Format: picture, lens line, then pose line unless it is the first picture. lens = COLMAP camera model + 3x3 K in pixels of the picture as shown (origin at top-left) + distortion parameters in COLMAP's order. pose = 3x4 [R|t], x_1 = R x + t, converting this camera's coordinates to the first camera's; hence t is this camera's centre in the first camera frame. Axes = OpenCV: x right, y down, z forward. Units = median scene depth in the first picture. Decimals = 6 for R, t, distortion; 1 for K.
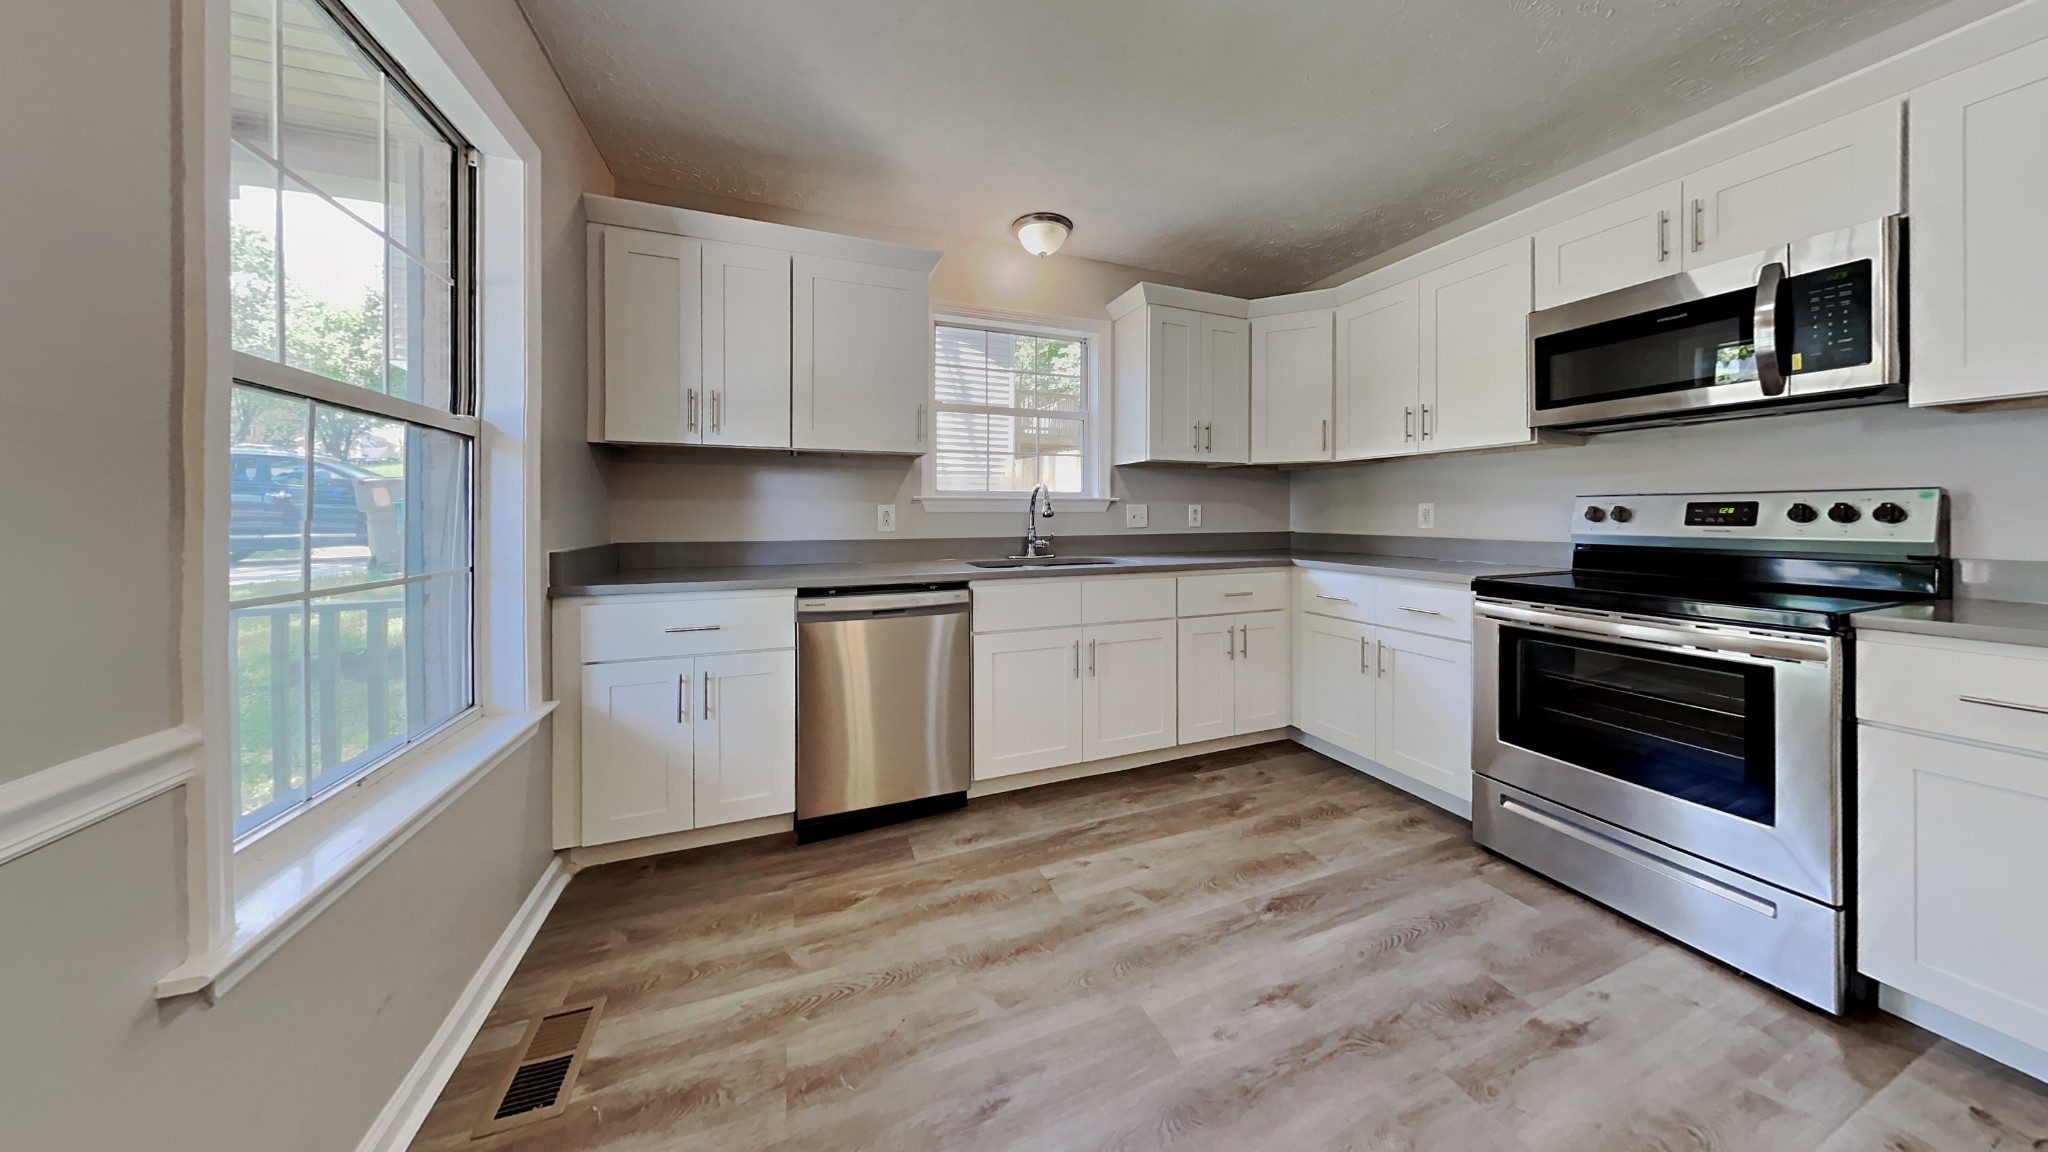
lens RADIAL K [[594.4, 0, 1027.7], [0, 594.4, 526.8], [0, 0, 1]] dist [-0.000428, 0.000003]
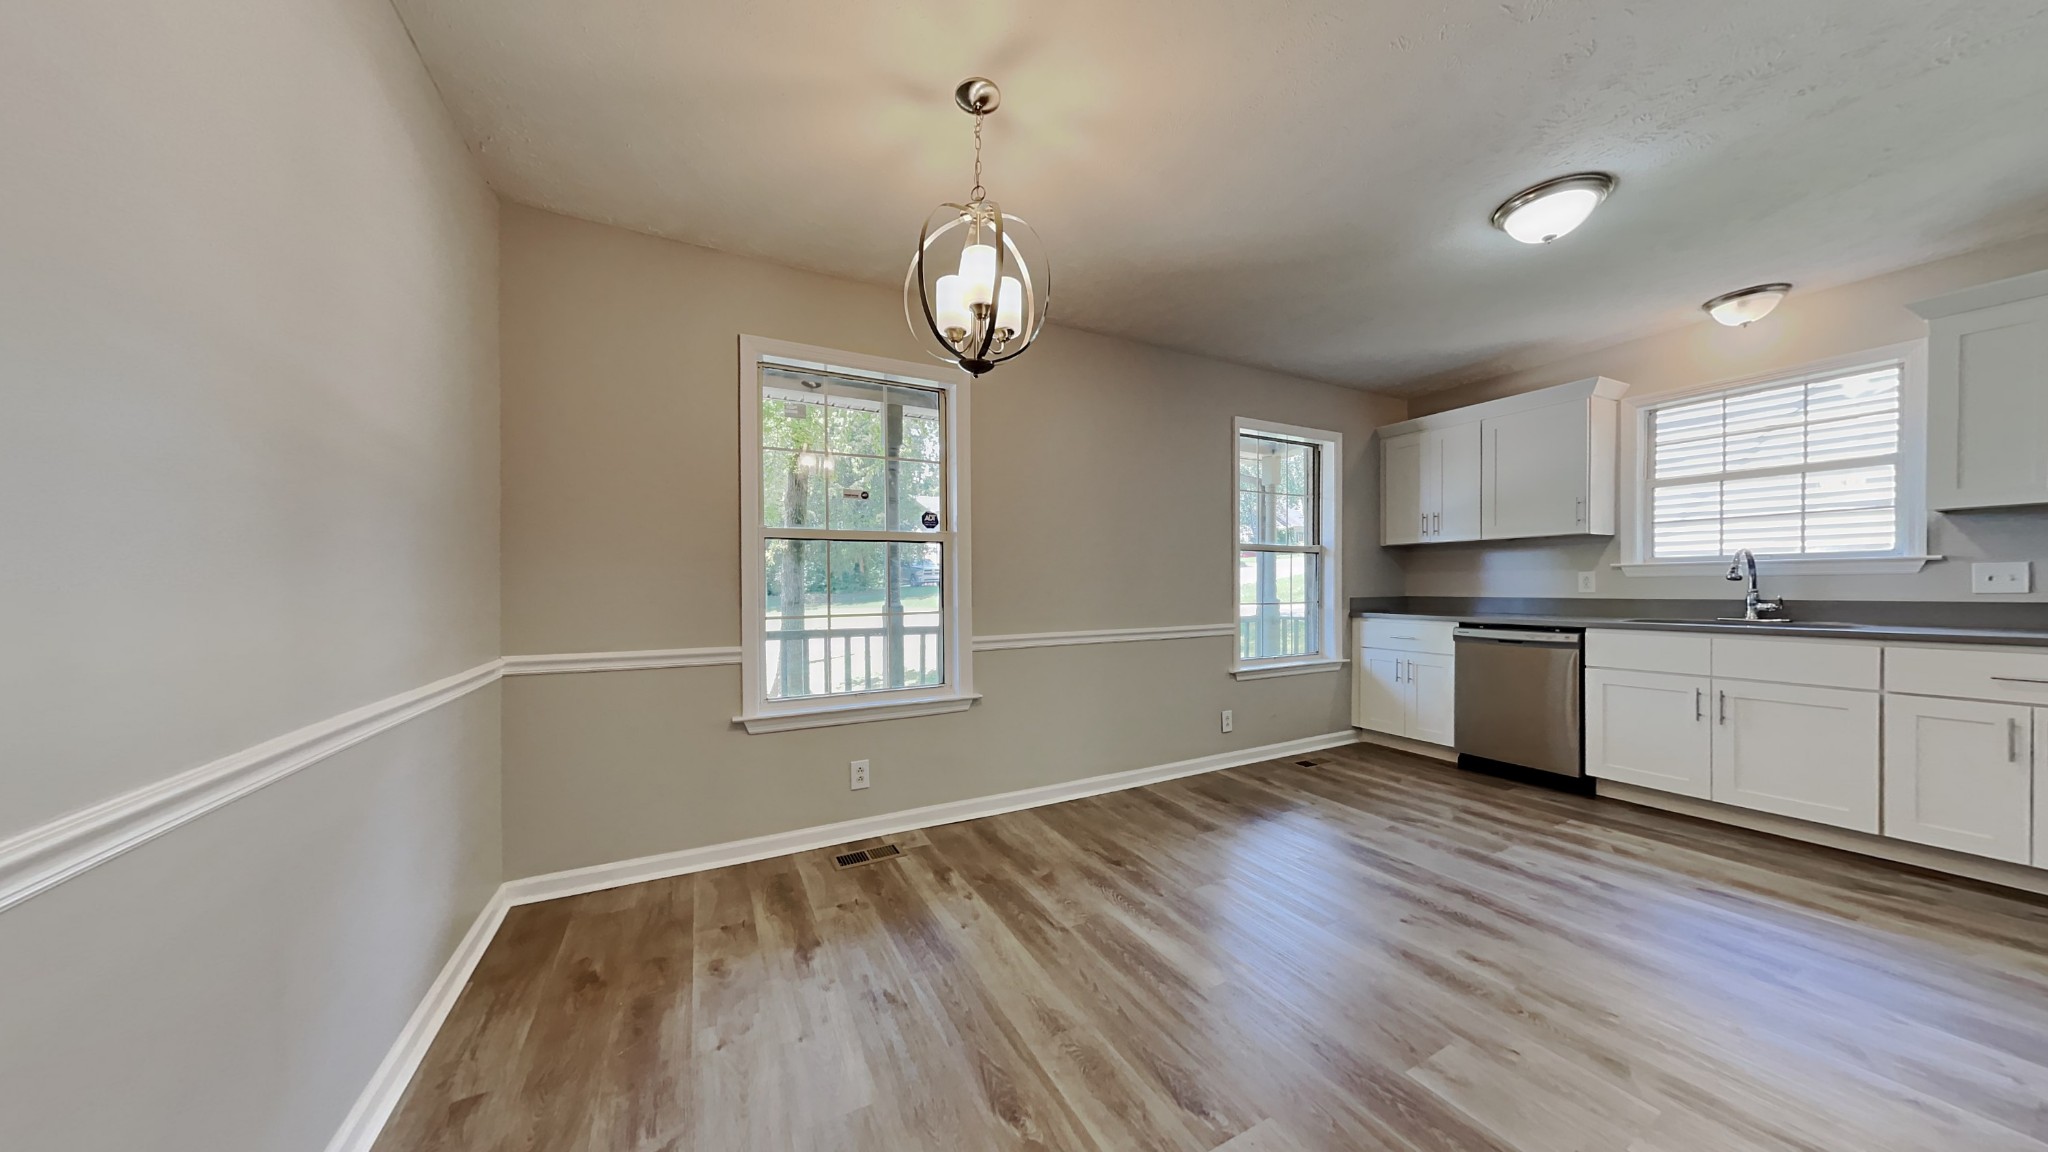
lens RADIAL K [[635.1, 0, 1024.0], [0, 635.1, 576.0], [0, 0, 1]] dist [-0.000232, -0.000027]
pose [[0.115911, -0.013416, -0.993169, 1.009075], [-0.012050, 0.999816, -0.014912, 0.007689], [0.993186, 0.013696, 0.115729, -0.380822]]
